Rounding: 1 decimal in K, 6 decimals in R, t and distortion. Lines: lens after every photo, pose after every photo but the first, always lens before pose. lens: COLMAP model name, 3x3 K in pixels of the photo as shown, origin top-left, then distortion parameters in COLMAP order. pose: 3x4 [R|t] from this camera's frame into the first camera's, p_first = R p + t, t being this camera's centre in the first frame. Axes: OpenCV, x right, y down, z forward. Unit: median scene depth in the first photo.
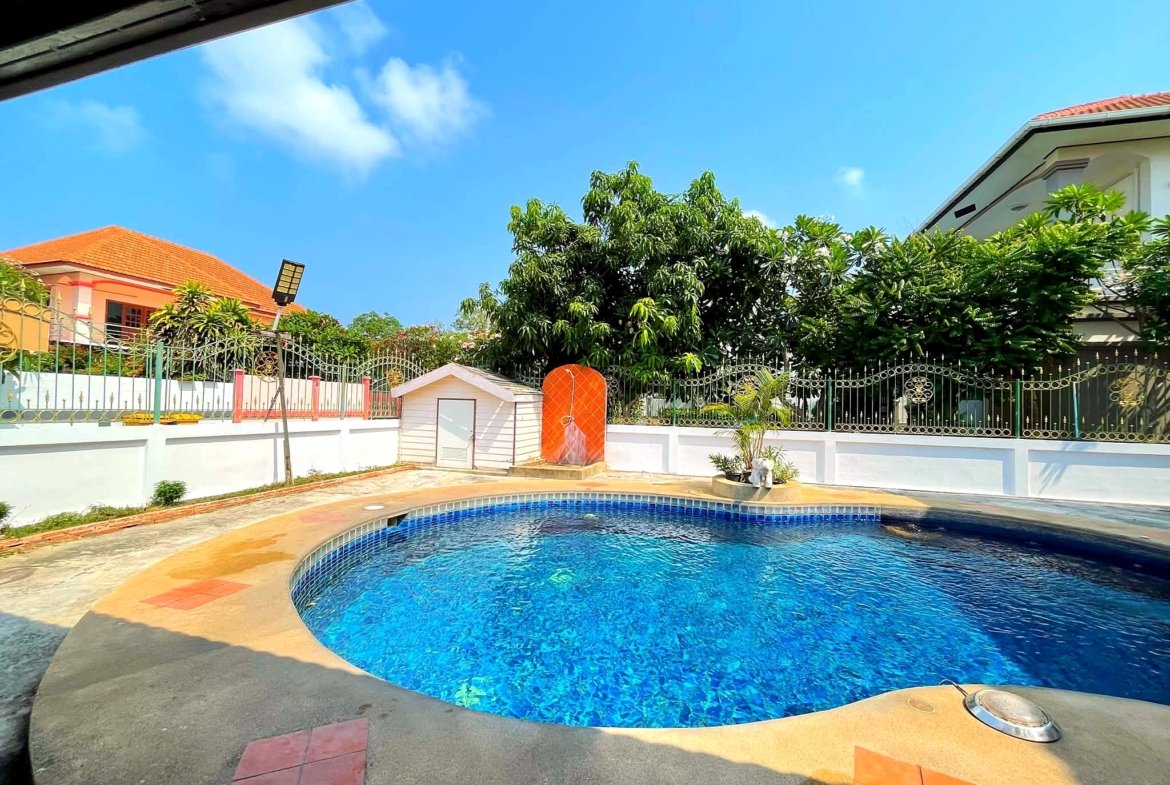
lens RADIAL K [[472.6, 0, 588.2], [0, 472.6, 394.0], [0, 0, 1]] dist [0.000222, 0.000053]
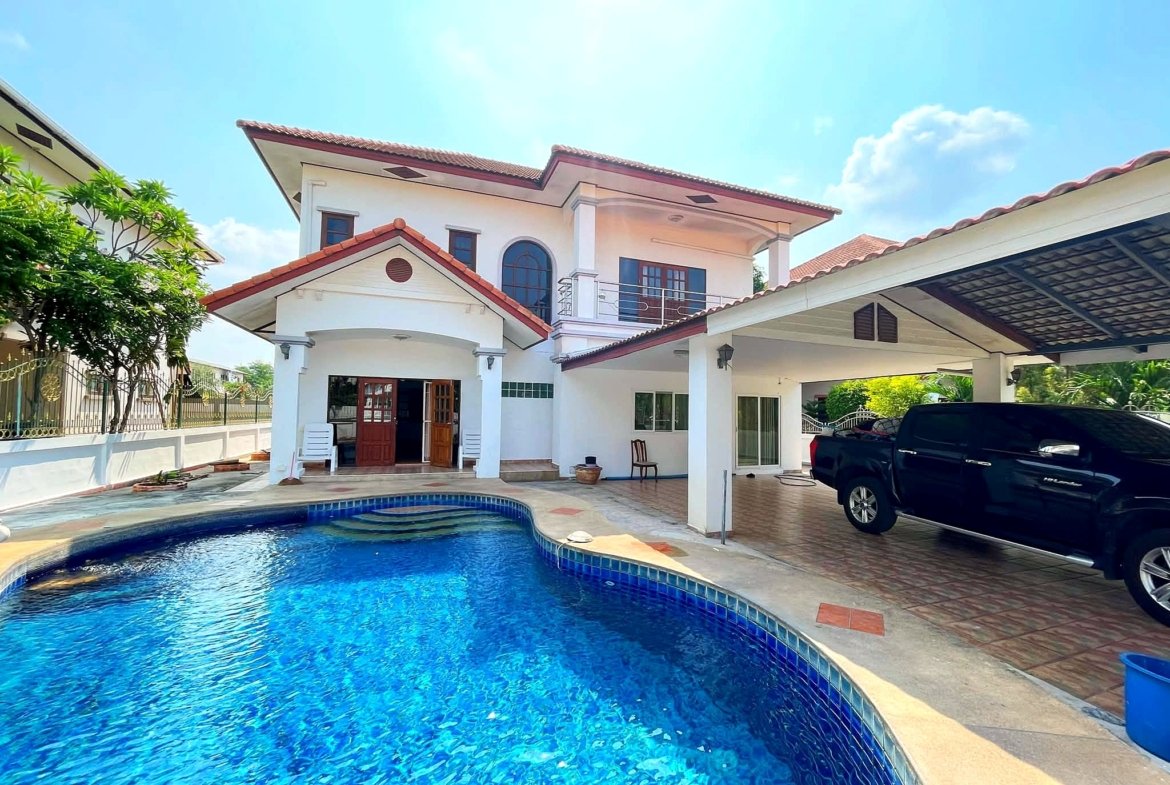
lens RADIAL K [[472.6, 0, 592.5], [0, 472.6, 394.5], [0, 0, 1]] dist [0.000222, 0.000053]
pose [[-0.607841, -0.002142, 0.794056, -0.335431], [-0.049004, 0.998192, -0.034819, -0.008417], [-0.792545, -0.060076, -0.606847, 0.687737]]
